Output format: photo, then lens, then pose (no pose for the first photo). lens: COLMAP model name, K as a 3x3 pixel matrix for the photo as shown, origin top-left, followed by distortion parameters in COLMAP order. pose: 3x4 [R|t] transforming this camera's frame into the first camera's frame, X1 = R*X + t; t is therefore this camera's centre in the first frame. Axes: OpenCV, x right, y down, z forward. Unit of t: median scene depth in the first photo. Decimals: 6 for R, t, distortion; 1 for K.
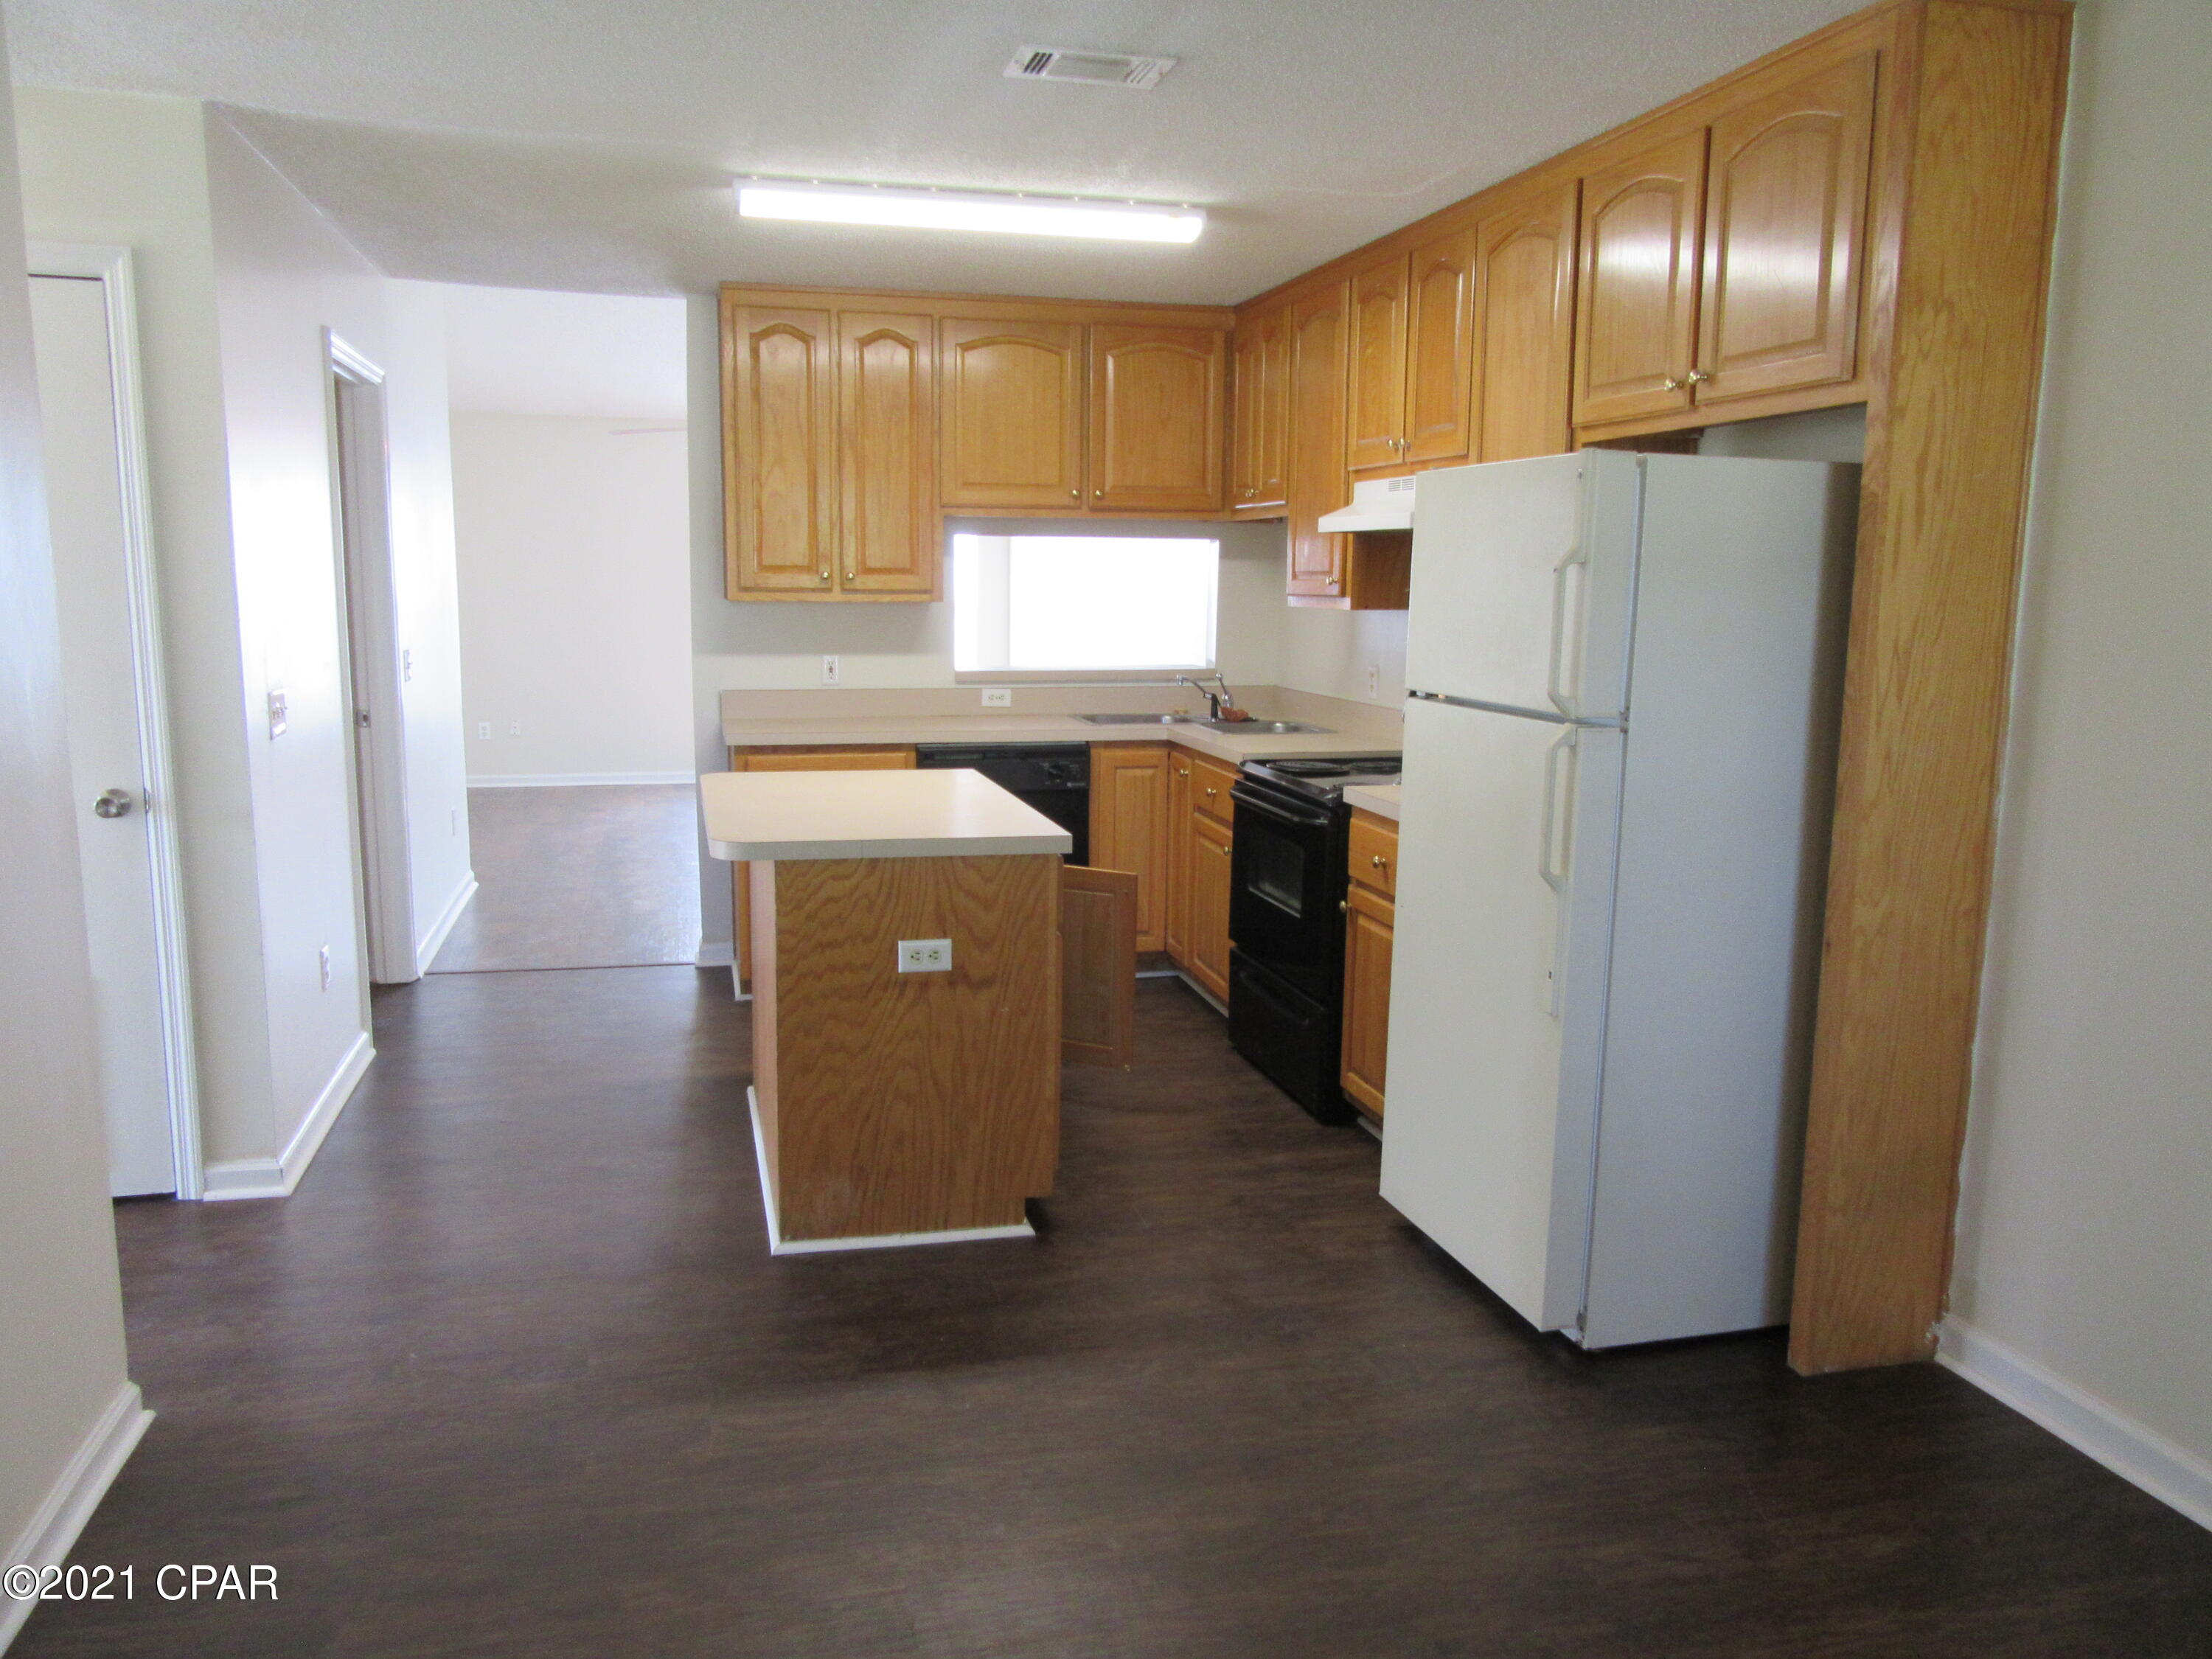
lens RADIAL K [[1627.7, 0, 1100.1], [0, 1627.7, 830.1], [0, 0, 1]] dist [-0.014160, 0.013264]
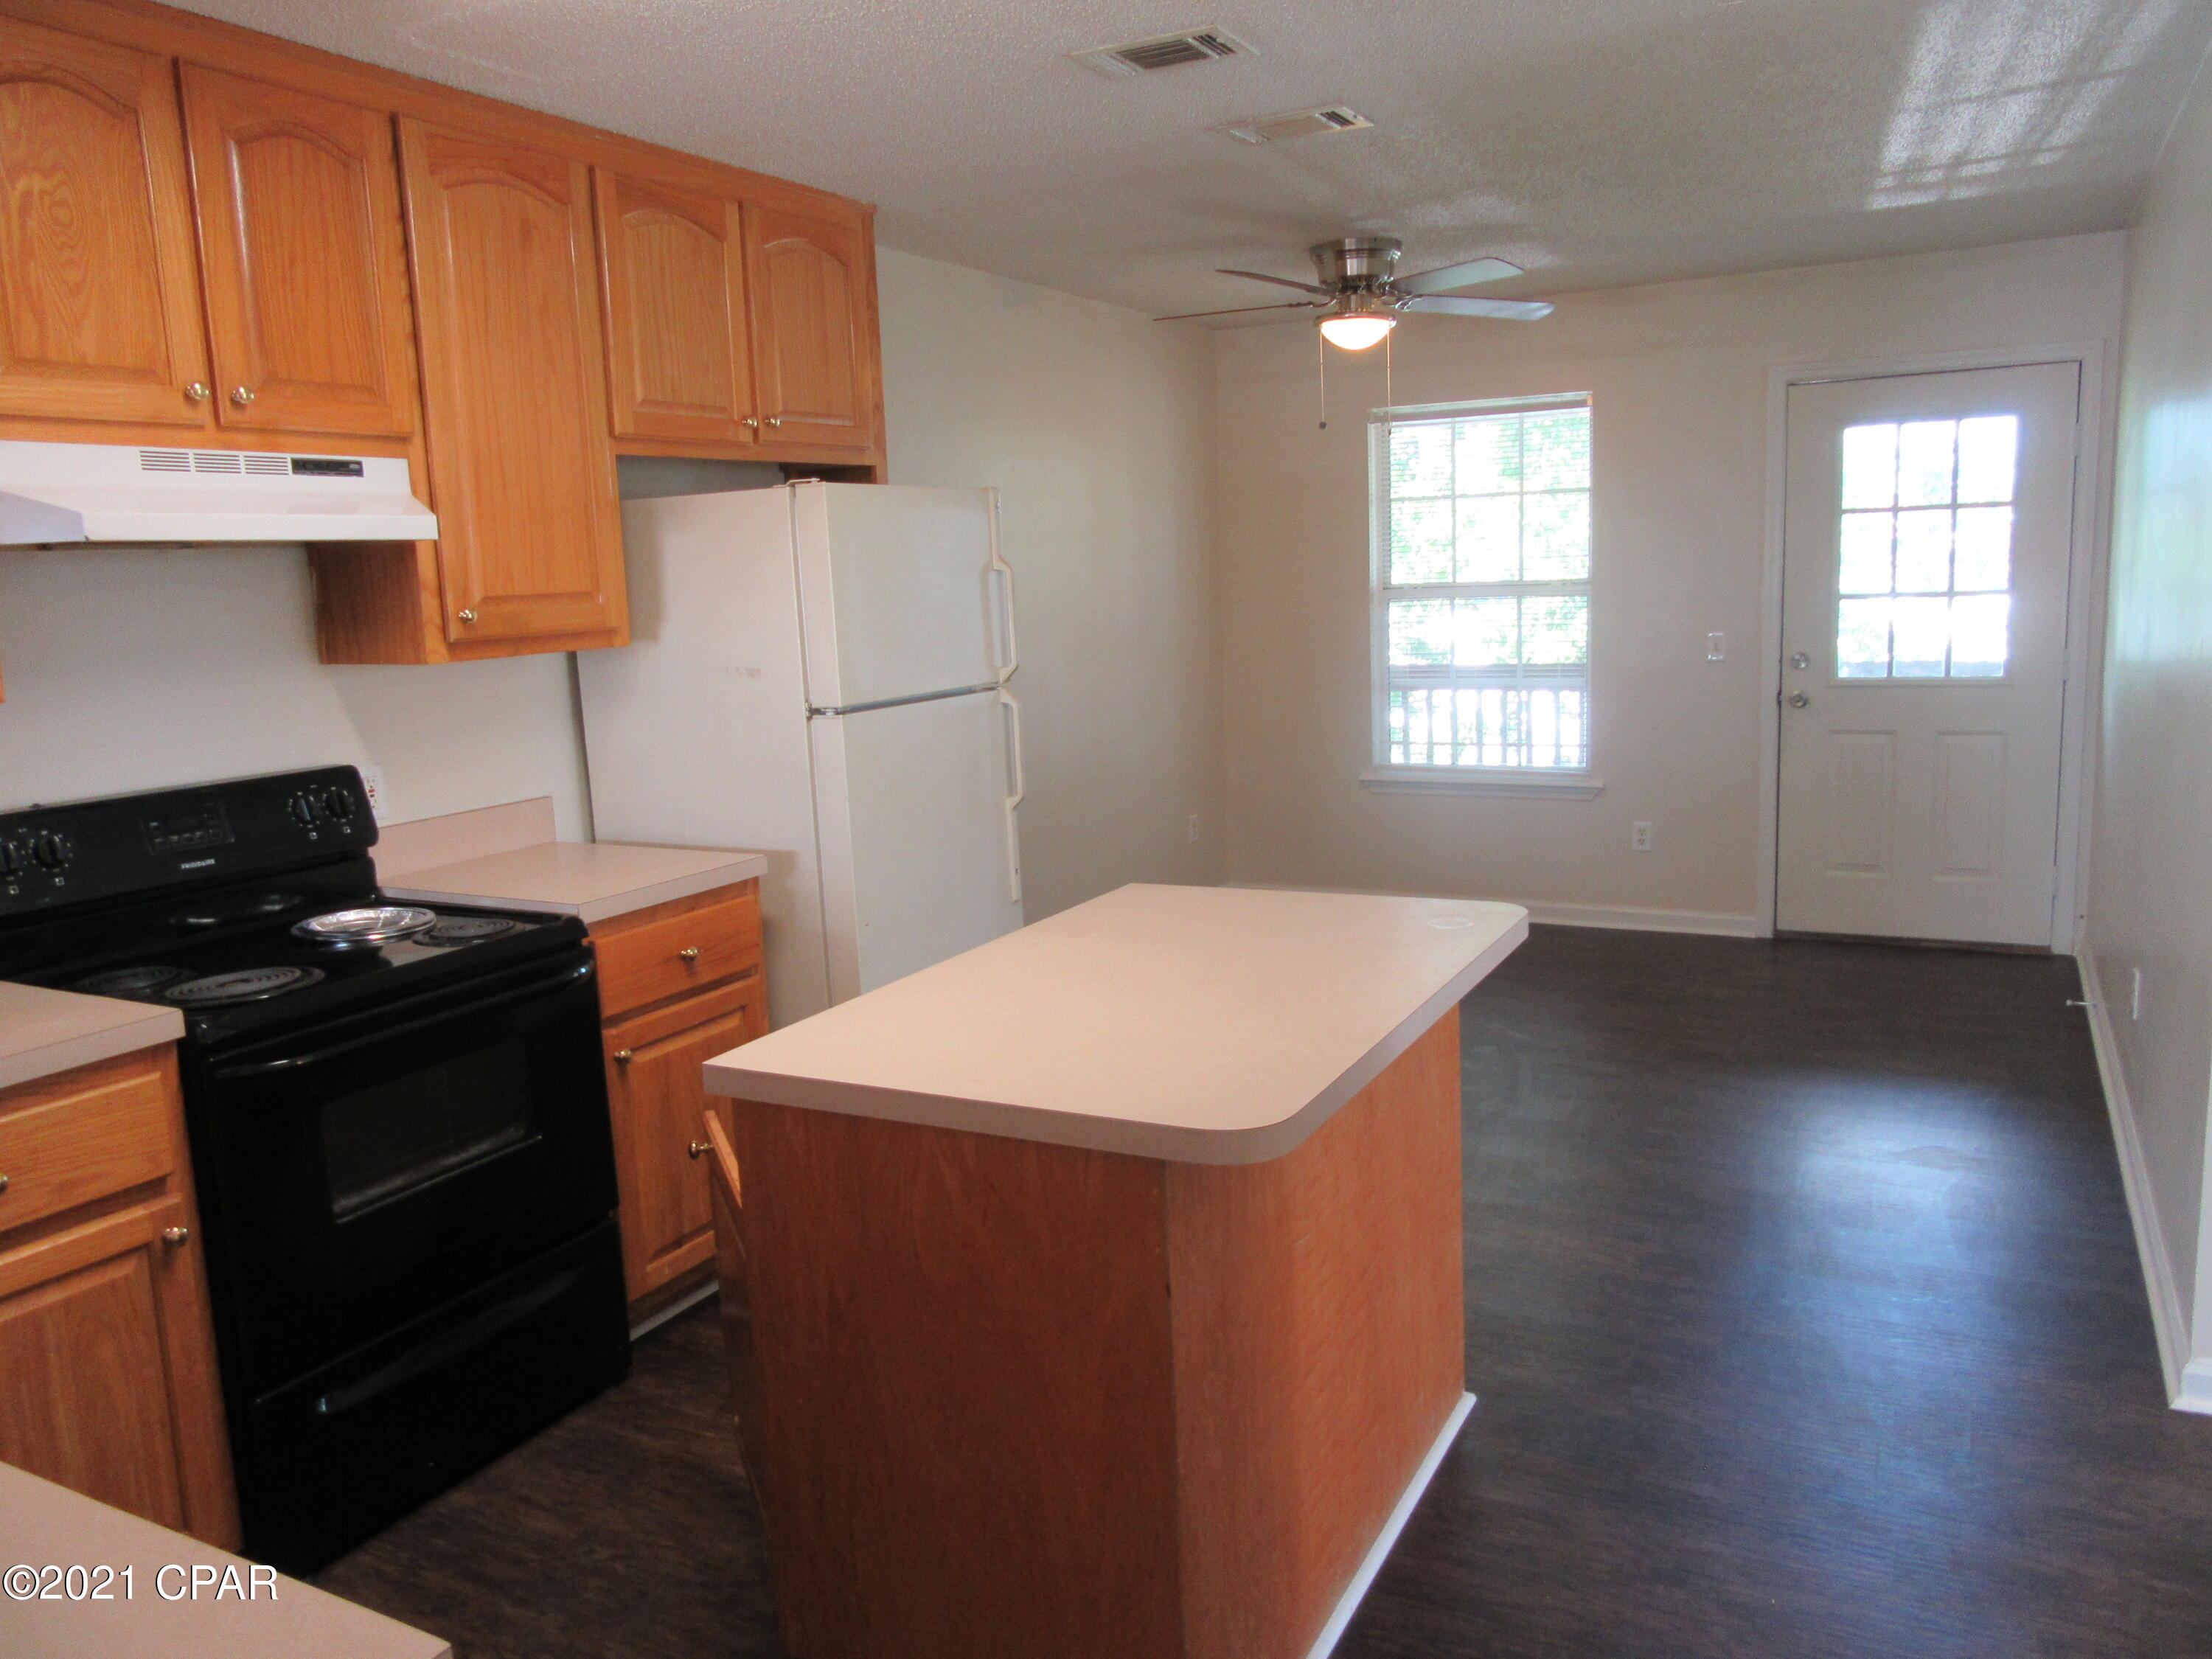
lens RADIAL K [[1627.7, 0, 1122.7], [0, 1627.7, 826.1], [0, 0, 1]] dist [-0.014160, 0.013264]
pose [[-0.740790, -0.090939, 0.665553, -0.584930], [0.134844, 0.950494, 0.279960, -0.268043], [-0.658064, 0.297137, -0.691854, 1.582186]]
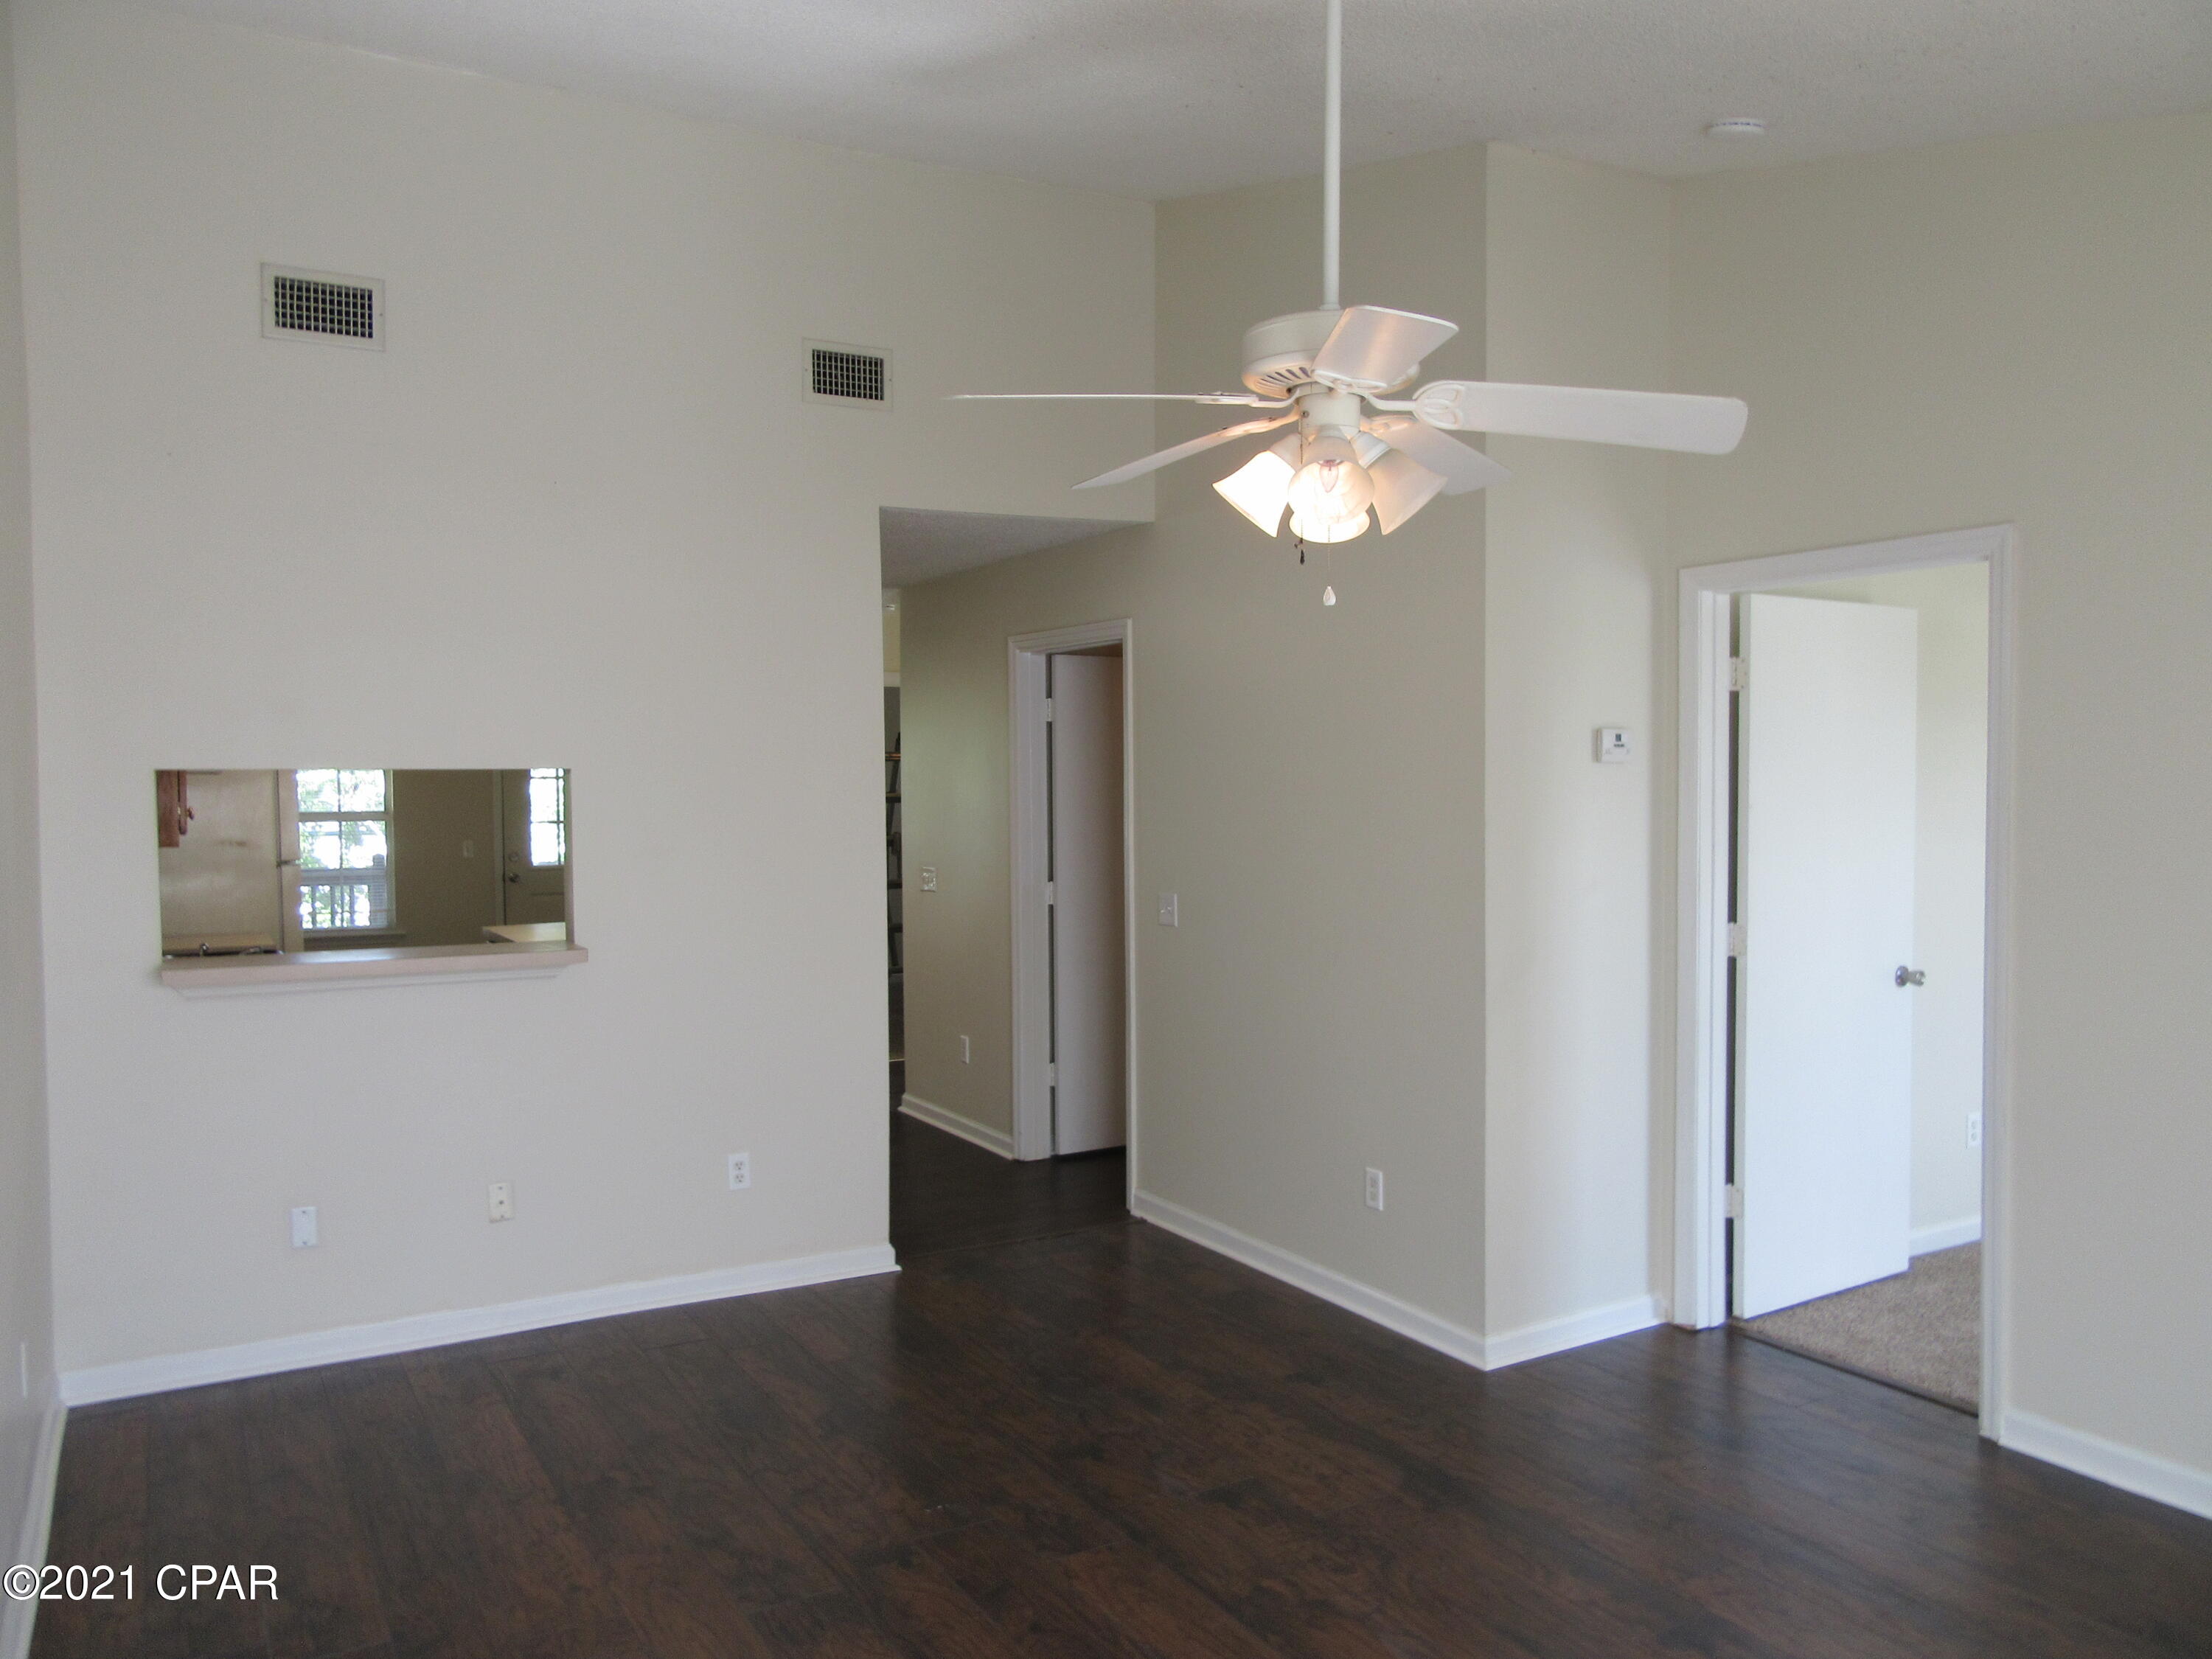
lens RADIAL K [[1627.7, 0, 1118.6], [0, 1627.7, 823.6], [0, 0, 1]] dist [-0.014160, 0.013264]
pose [[-0.962772, 0.001841, -0.270308, -0.245275], [-0.047313, 0.983393, 0.175215, -0.517985], [0.266141, 0.181481, -0.946696, 3.094970]]
